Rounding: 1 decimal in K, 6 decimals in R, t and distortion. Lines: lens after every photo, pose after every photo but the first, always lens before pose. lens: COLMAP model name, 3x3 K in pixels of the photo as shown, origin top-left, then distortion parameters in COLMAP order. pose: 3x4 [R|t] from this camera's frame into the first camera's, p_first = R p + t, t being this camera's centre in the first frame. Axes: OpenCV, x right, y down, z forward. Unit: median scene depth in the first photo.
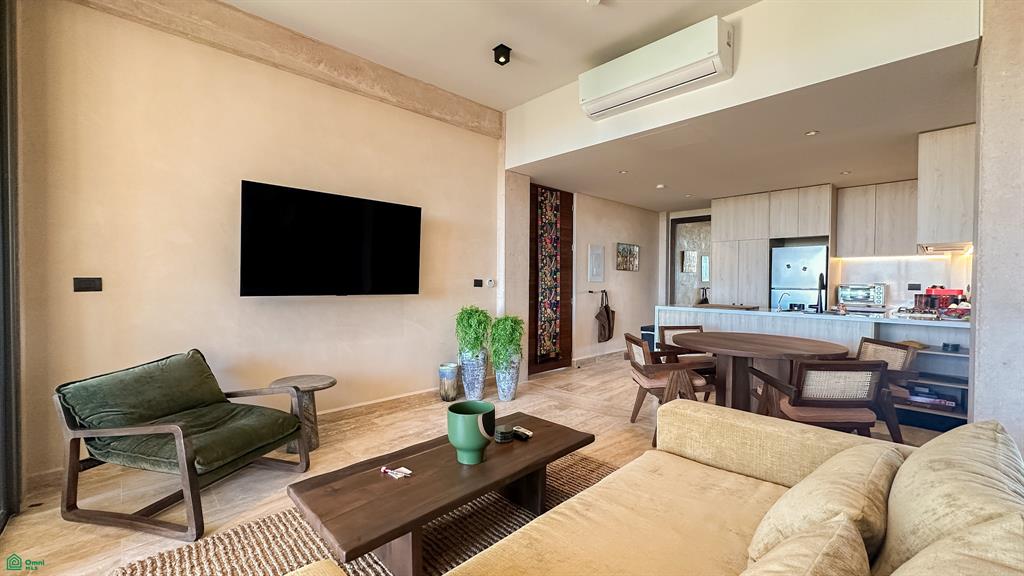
lens RADIAL K [[407.1, 0, 511.8], [0, 407.1, 289.3], [0, 0, 1]] dist [-0.002826, 0.000030]
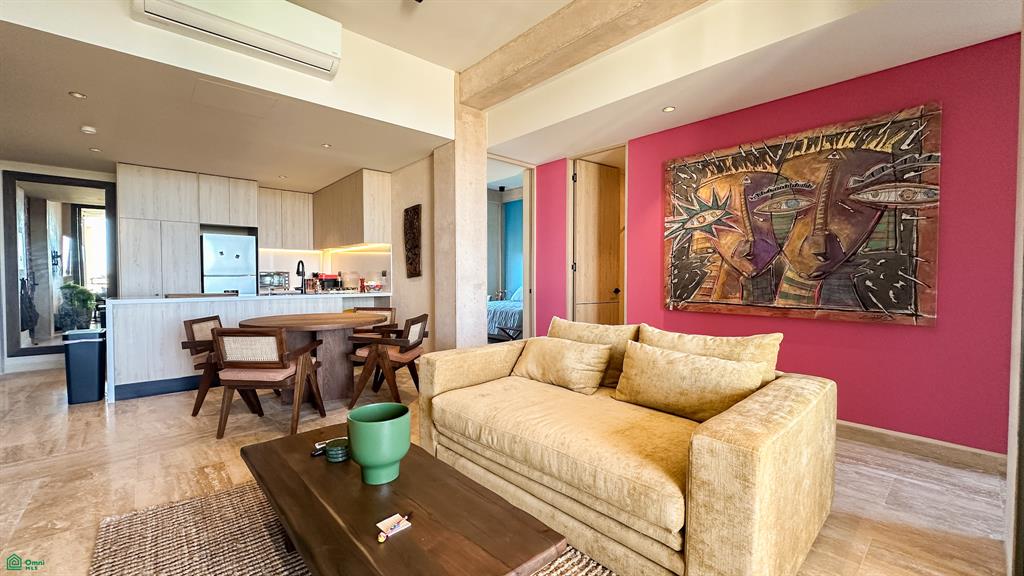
lens RADIAL K [[408.9, 0, 512.7], [0, 408.9, 284.3], [0, 0, 1]] dist [-0.001712, -0.000067]
pose [[0.041472, -0.025836, 0.998806, -0.289180], [0.022872, 0.999428, 0.024902, 0.010740], [-0.998878, 0.021812, 0.042039, 0.235094]]
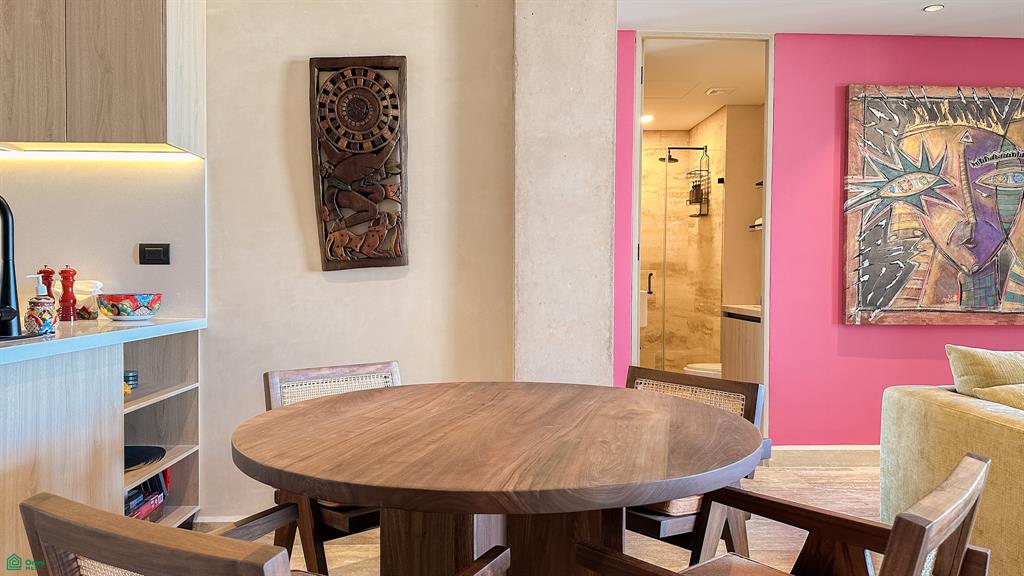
lens RADIAL K [[736.0, 0, 512.6], [0, 736.0, 284.0], [0, 0, 1]] dist [0.105752, -0.136779]
pose [[-0.735033, -0.021125, 0.677702, 0.124929], [0.003194, 0.999396, 0.034617, 0.006065], [-0.678024, 0.027610, -0.734521, 0.802511]]
